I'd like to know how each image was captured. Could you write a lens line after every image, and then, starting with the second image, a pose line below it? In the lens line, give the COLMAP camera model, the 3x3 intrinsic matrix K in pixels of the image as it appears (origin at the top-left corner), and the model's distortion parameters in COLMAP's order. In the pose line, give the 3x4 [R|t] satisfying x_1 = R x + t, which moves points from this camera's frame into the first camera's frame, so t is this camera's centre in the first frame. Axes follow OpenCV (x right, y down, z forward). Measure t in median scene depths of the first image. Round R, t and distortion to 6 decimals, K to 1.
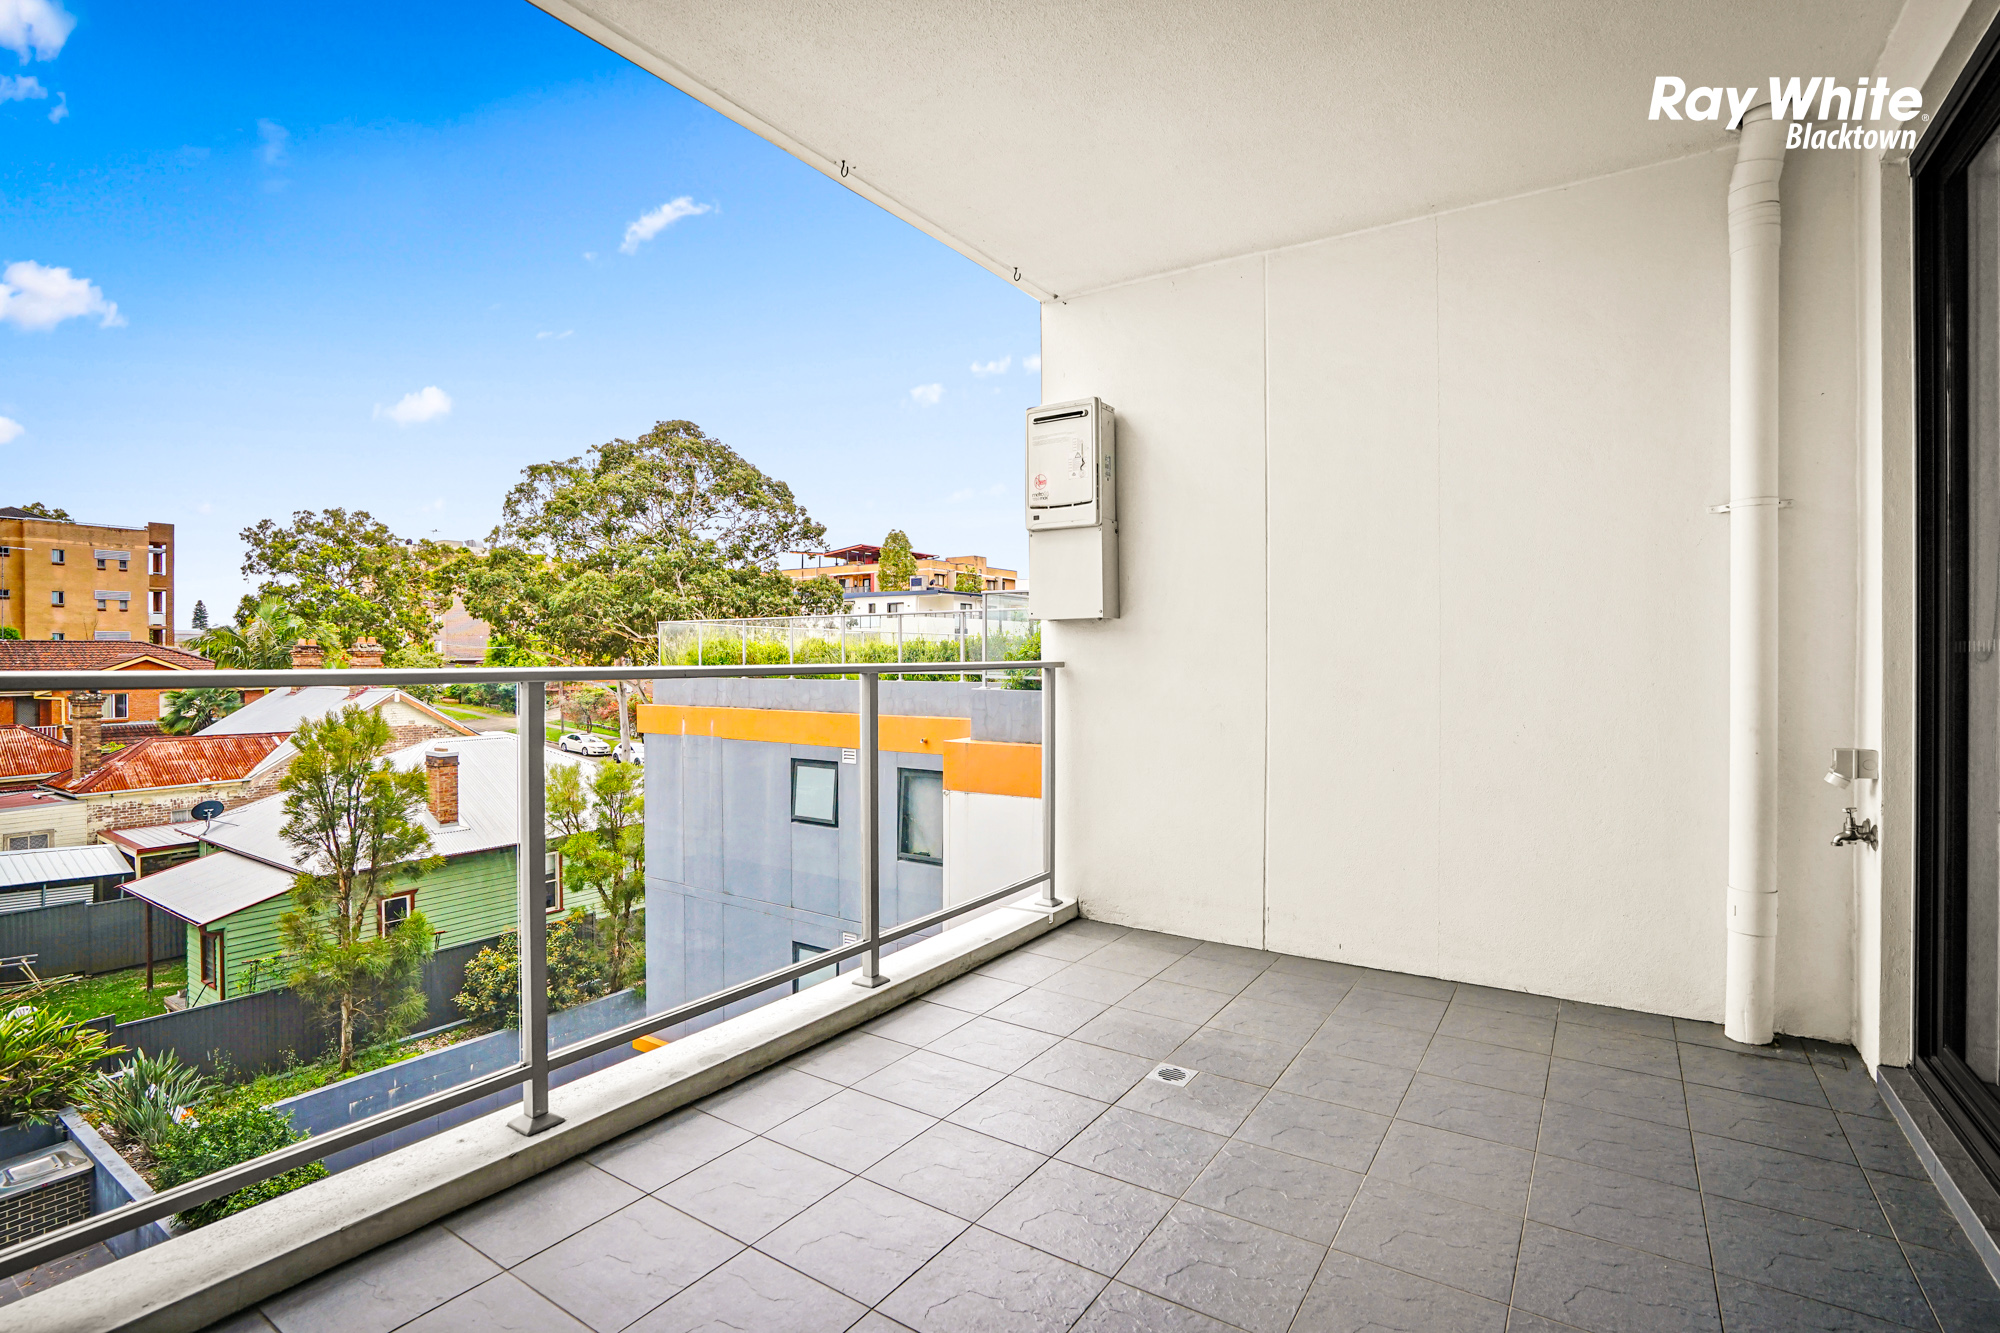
lens RADIAL K [[946.9, 0, 921.8], [0, 946.9, 653.2], [0, 0, 1]] dist [0.009888, 0.005317]
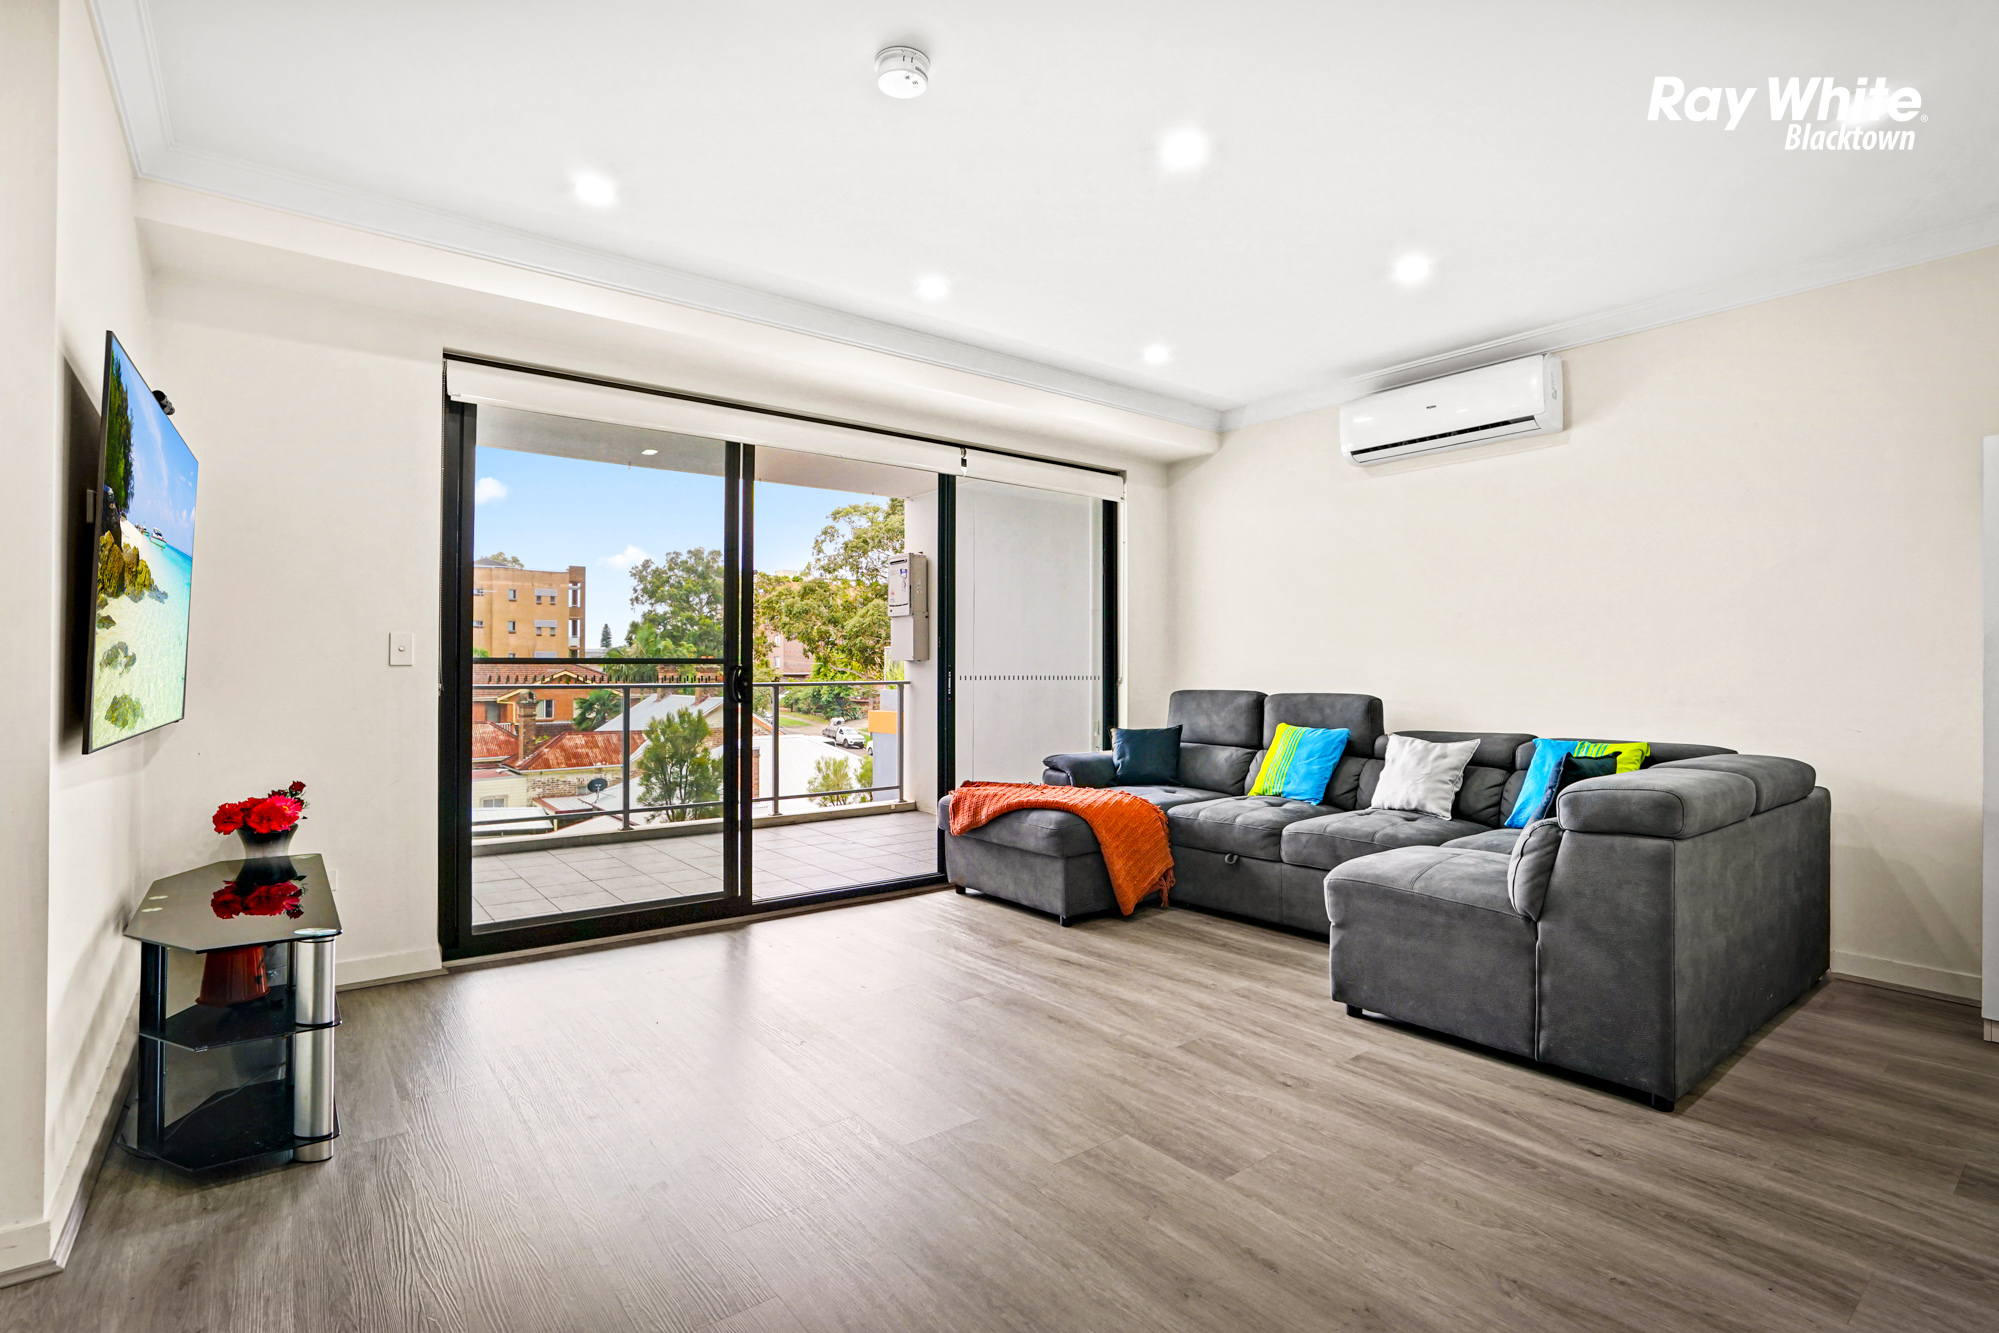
lens RADIAL K [[946.4, 0, 942.3], [0, 946.4, 652.7], [0, 0, 1]] dist [0.009888, 0.005317]
pose [[0.952866, -0.003220, -0.303375, 0.076160], [-0.001776, 0.999867, -0.016189, -0.001777], [0.303386, 0.015965, 0.952734, -0.082729]]
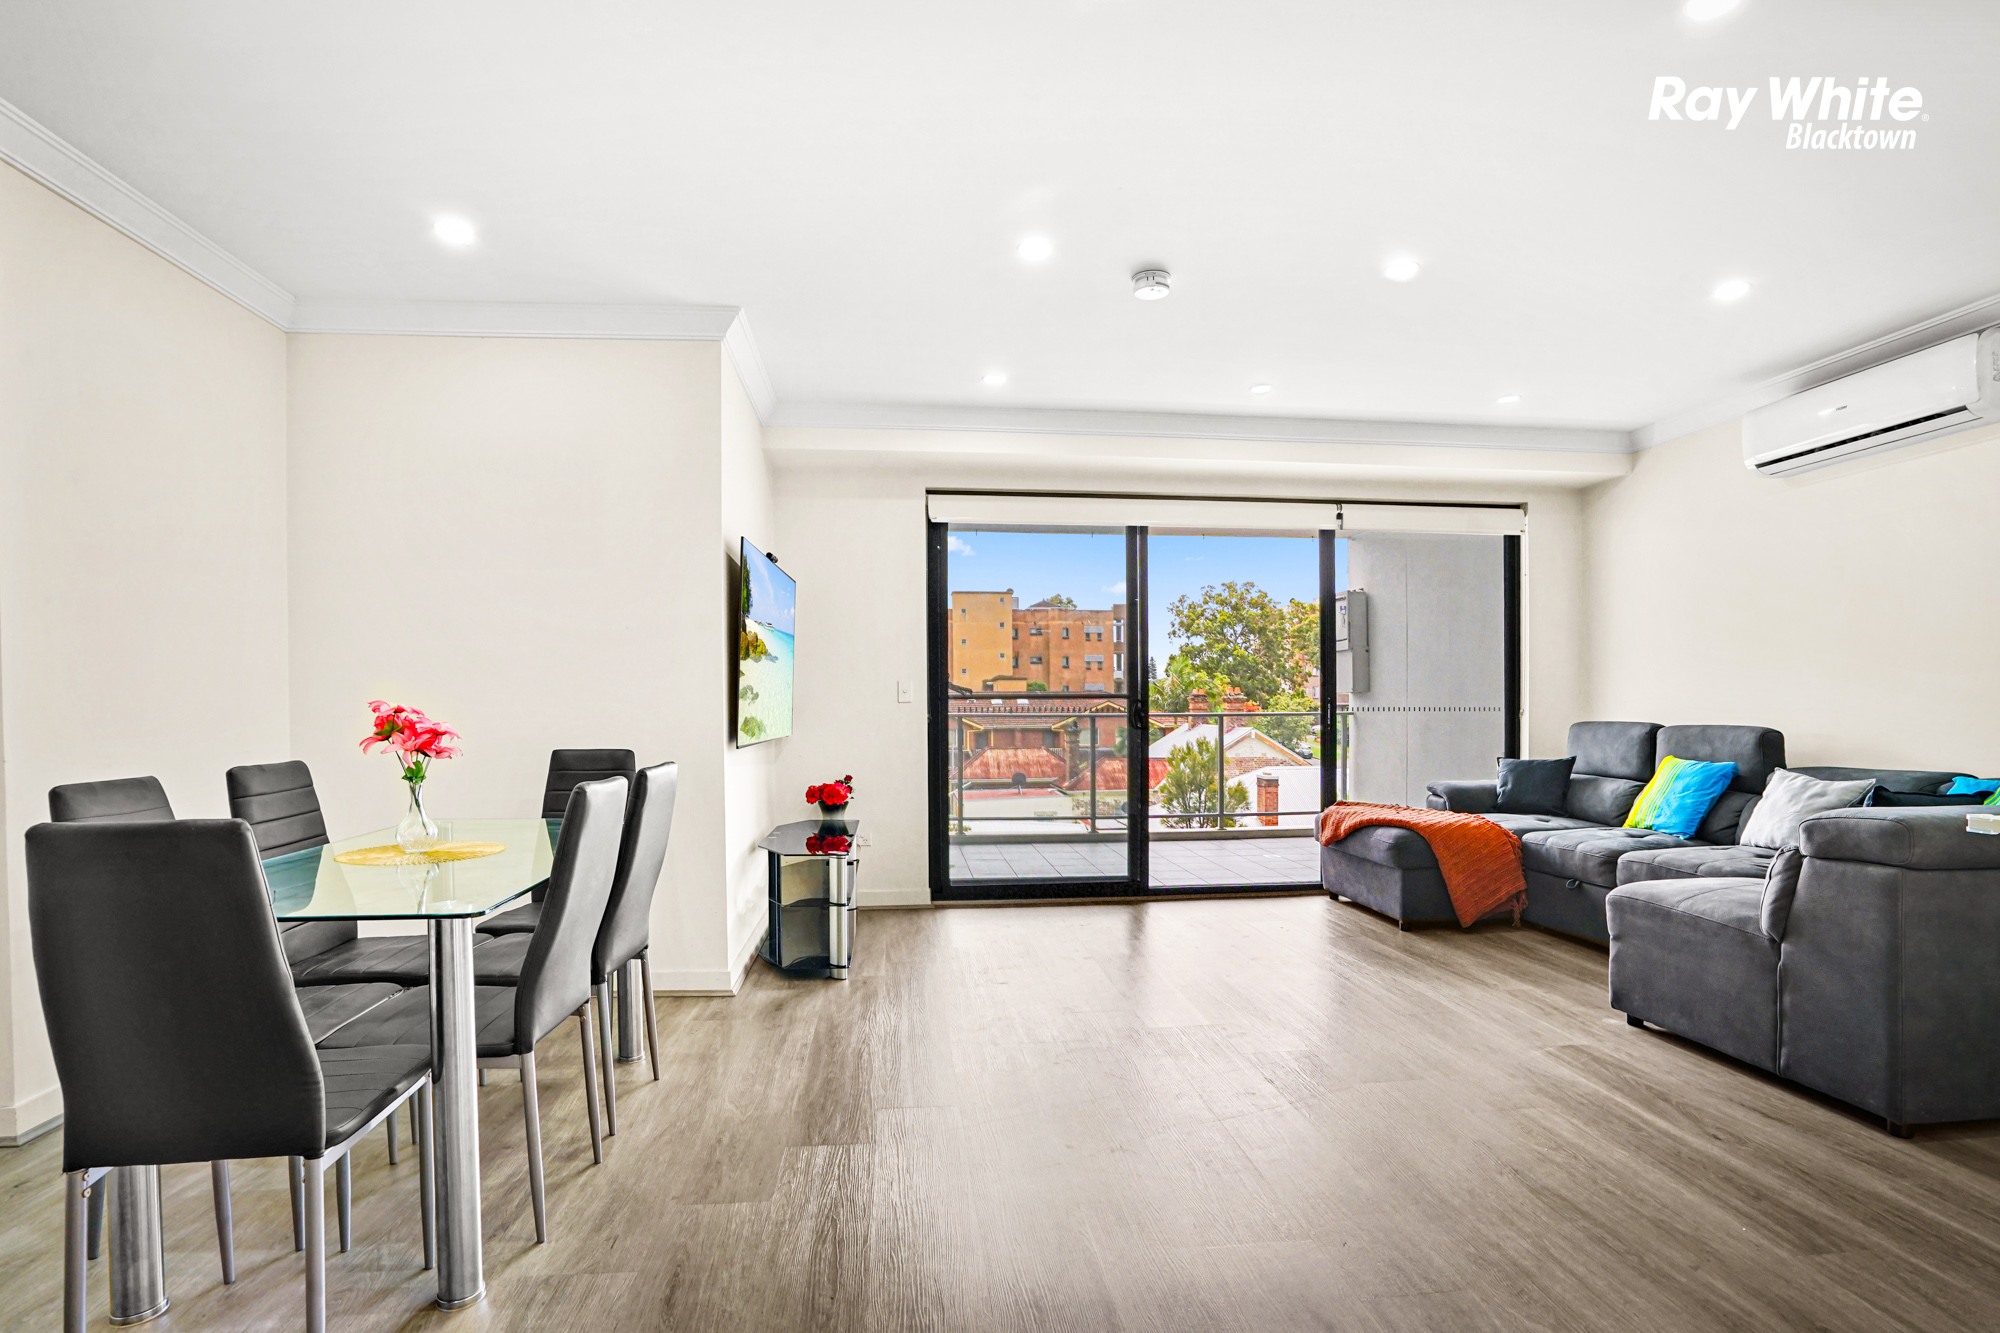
lens RADIAL K [[946.9, 0, 981.6], [0, 946.9, 699.3], [0, 0, 1]] dist [0.009888, 0.005317]
pose [[0.675240, -0.003878, -0.737588, 0.105705], [0.005466, 0.999985, -0.000254, -0.002186], [0.737577, -0.003860, 0.675251, -0.095363]]
